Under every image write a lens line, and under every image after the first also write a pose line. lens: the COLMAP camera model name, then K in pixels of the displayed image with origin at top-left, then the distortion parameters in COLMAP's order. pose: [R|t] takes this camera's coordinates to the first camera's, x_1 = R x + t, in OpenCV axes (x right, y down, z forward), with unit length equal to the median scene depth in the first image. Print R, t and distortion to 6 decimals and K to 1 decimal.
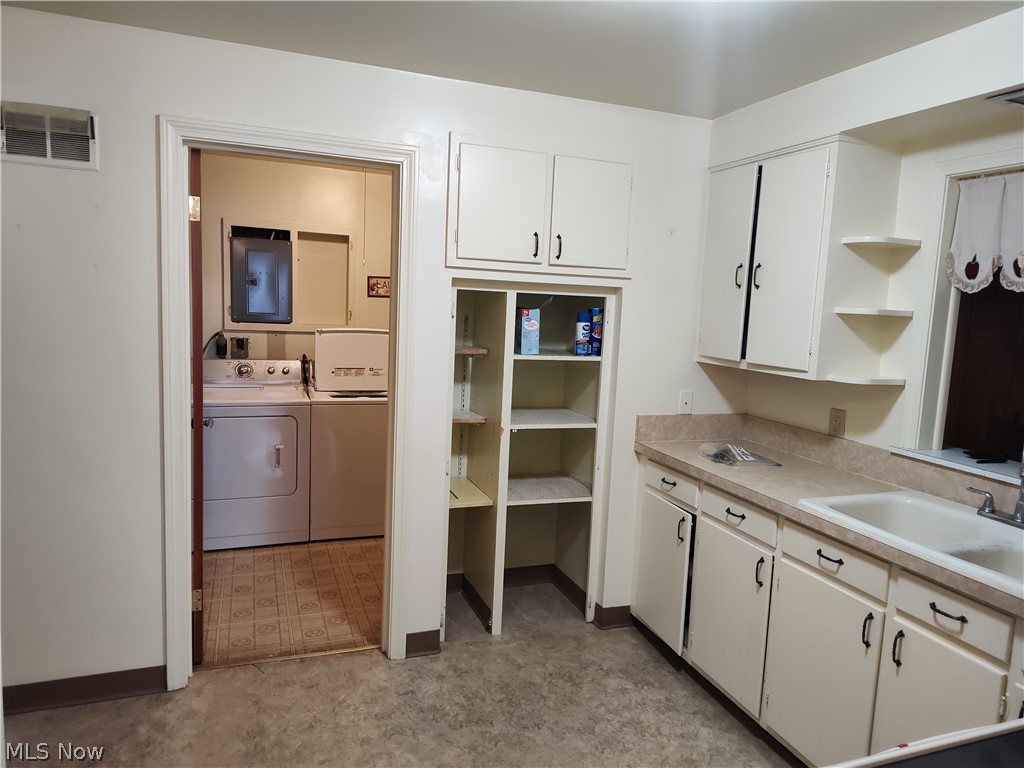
lens RADIAL K [[694.6, 0, 521.7], [0, 694.6, 383.8], [0, 0, 1]] dist [0.045655, -0.049726]
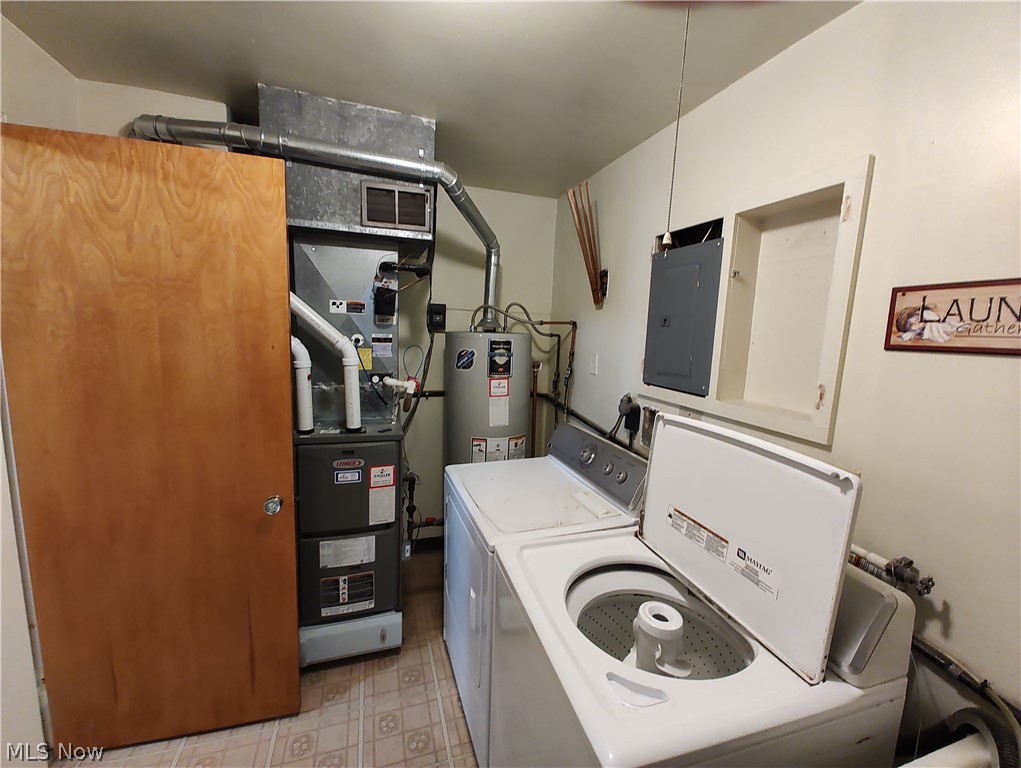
lens RADIAL K [[419.6, 0, 507.6], [0, 419.6, 384.0], [0, 0, 1]] dist [-0.000416, -0.000056]
pose [[-0.047331, 0.092170, -0.994618, -0.010209], [-0.154073, 0.983144, 0.098438, -0.100720], [0.986925, 0.157903, -0.032332, 0.830536]]
